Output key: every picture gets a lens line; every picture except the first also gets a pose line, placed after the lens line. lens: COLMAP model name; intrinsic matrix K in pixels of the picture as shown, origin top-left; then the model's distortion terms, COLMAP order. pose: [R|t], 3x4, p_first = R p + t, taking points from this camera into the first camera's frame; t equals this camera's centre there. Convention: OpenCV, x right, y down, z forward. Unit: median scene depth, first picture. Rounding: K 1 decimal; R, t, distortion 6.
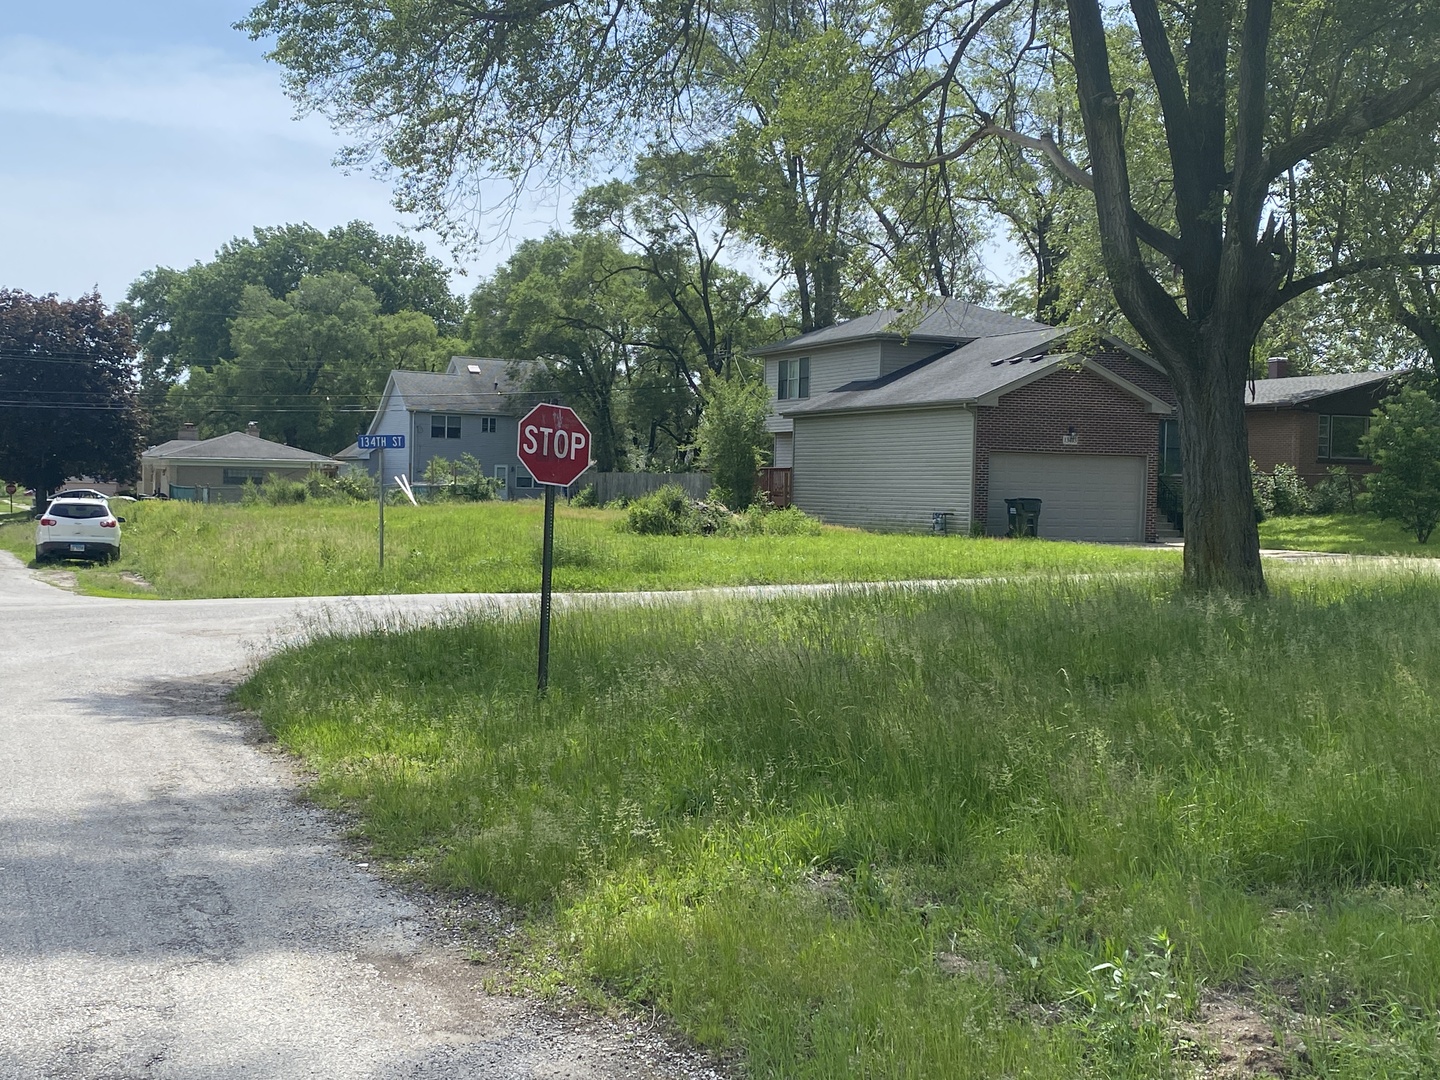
lens RADIAL K [[1745.5, 0, 698.3], [0, 1745.5, 540.4], [0, 0, 1]] dist [0.126613, -0.019651]
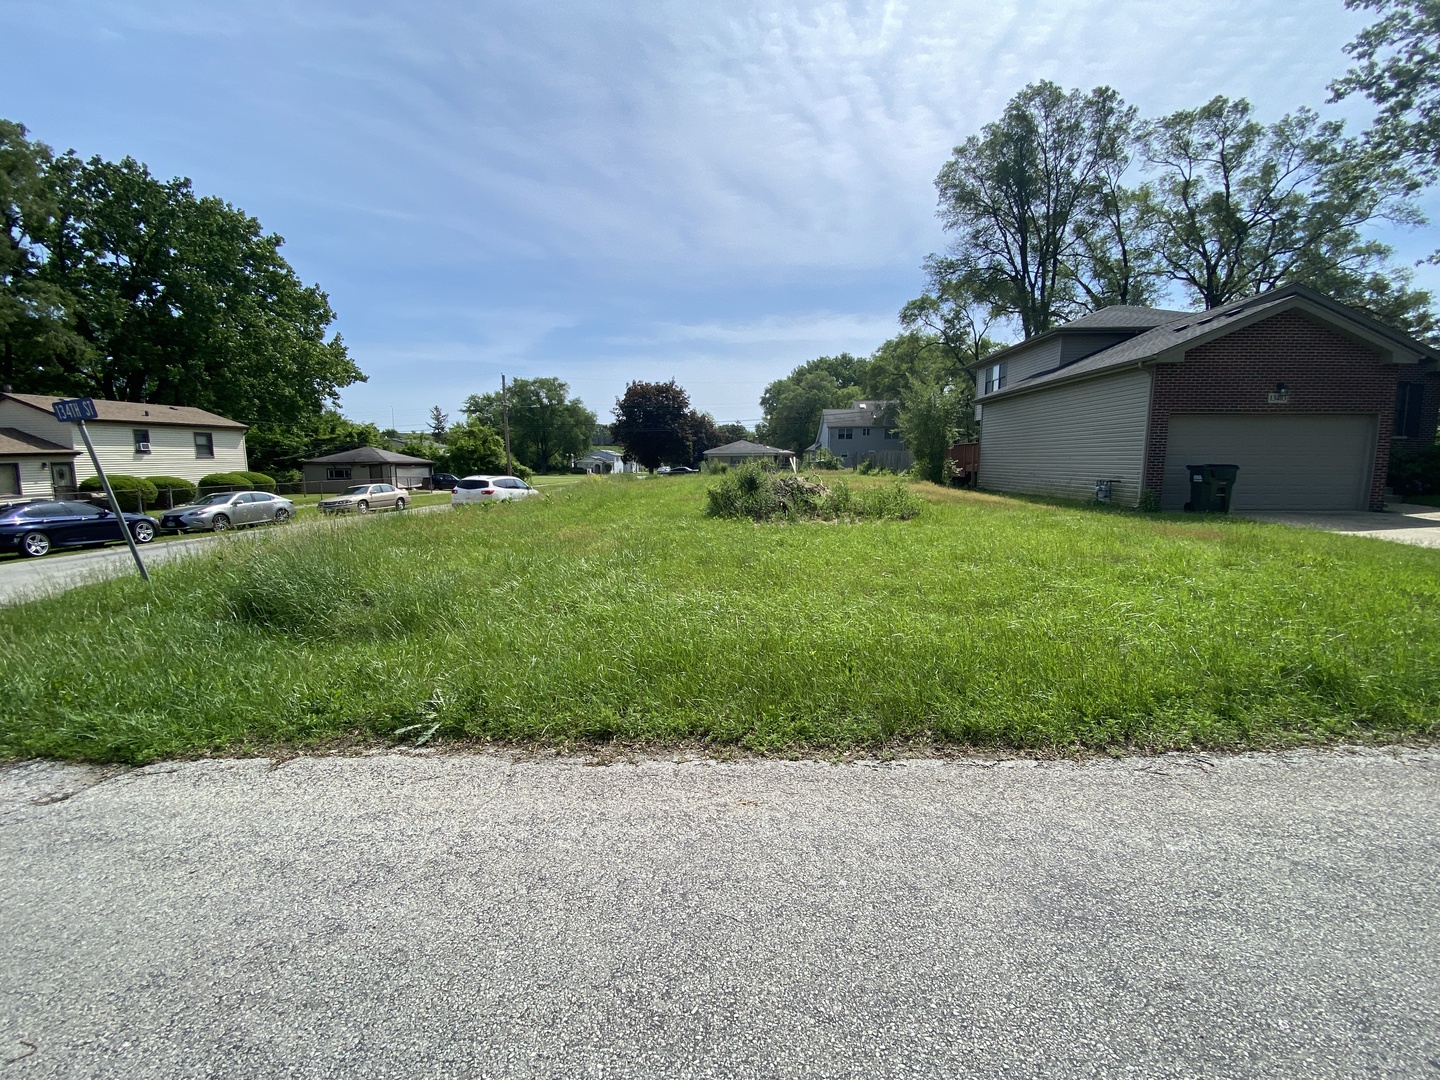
lens RADIAL K [[581.4, 0, 720.0], [0, 581.4, 540.0], [0, 0, 1]] dist [0.024857, -0.022799]
pose [[0.892056, 0.038246, -0.450304, 0.092986], [0.008090, 0.994902, 0.100525, -0.017022], [0.451853, -0.093317, 0.887198, 0.592300]]
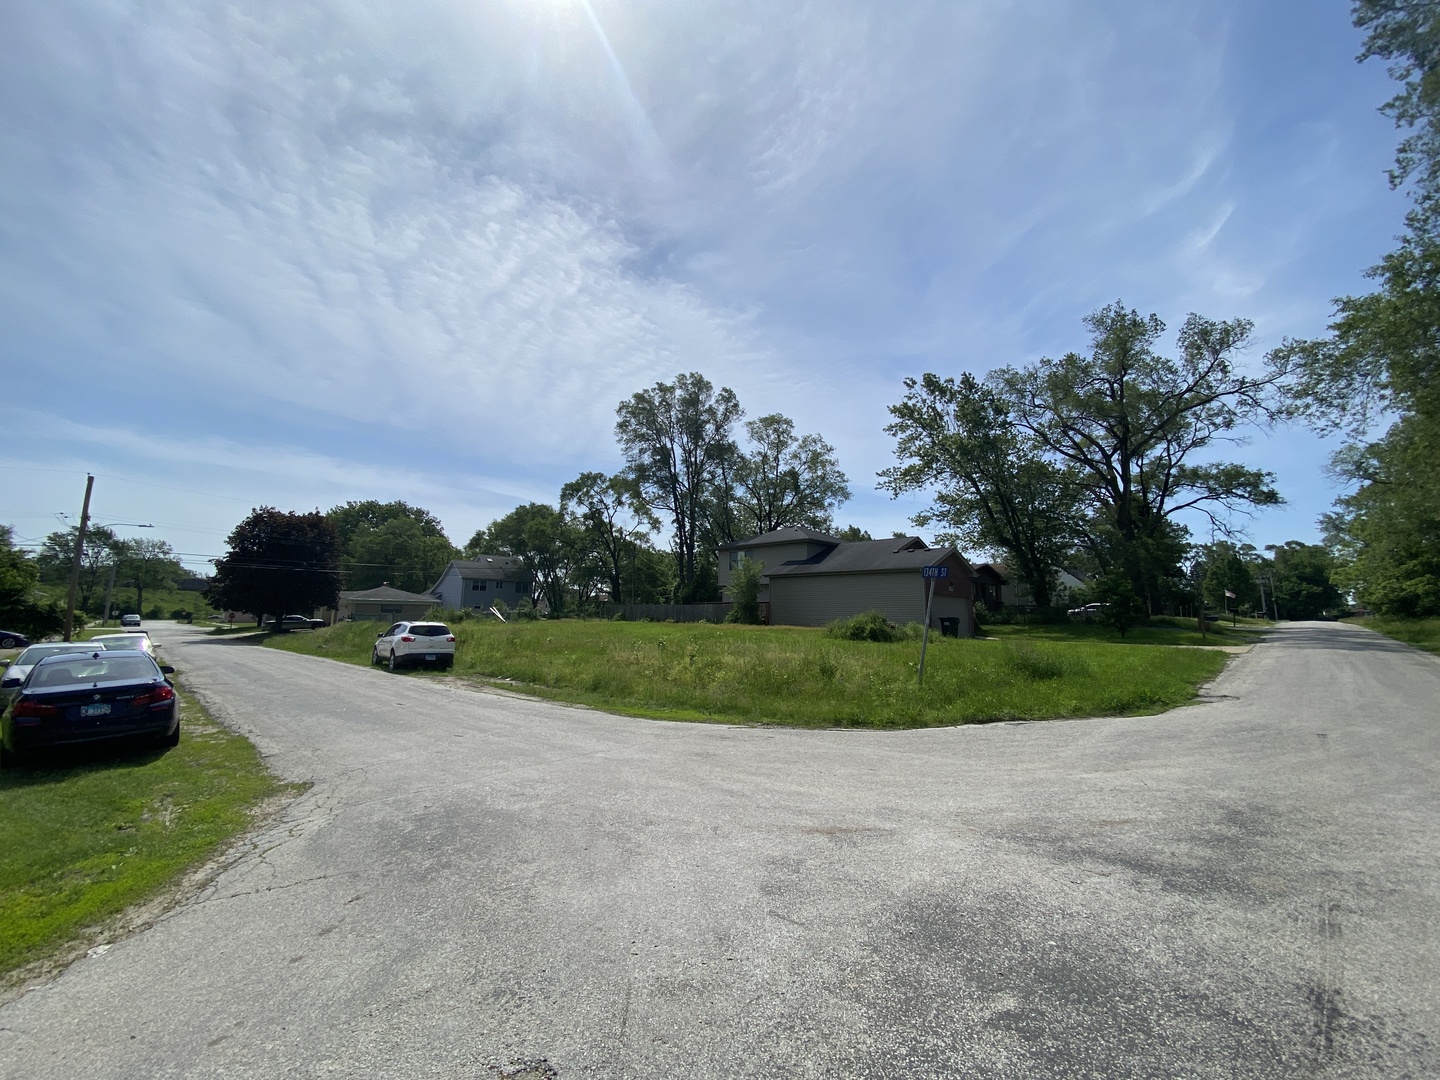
lens RADIAL K [[581.4, 0, 720.0], [0, 581.4, 540.0], [0, 0, 1]] dist [0.024857, -0.022799]
pose [[0.926141, 0.043510, 0.374661, -0.297319], [0.014811, 0.988363, -0.151392, -0.013512], [-0.376888, 0.145760, 0.914718, 0.445729]]
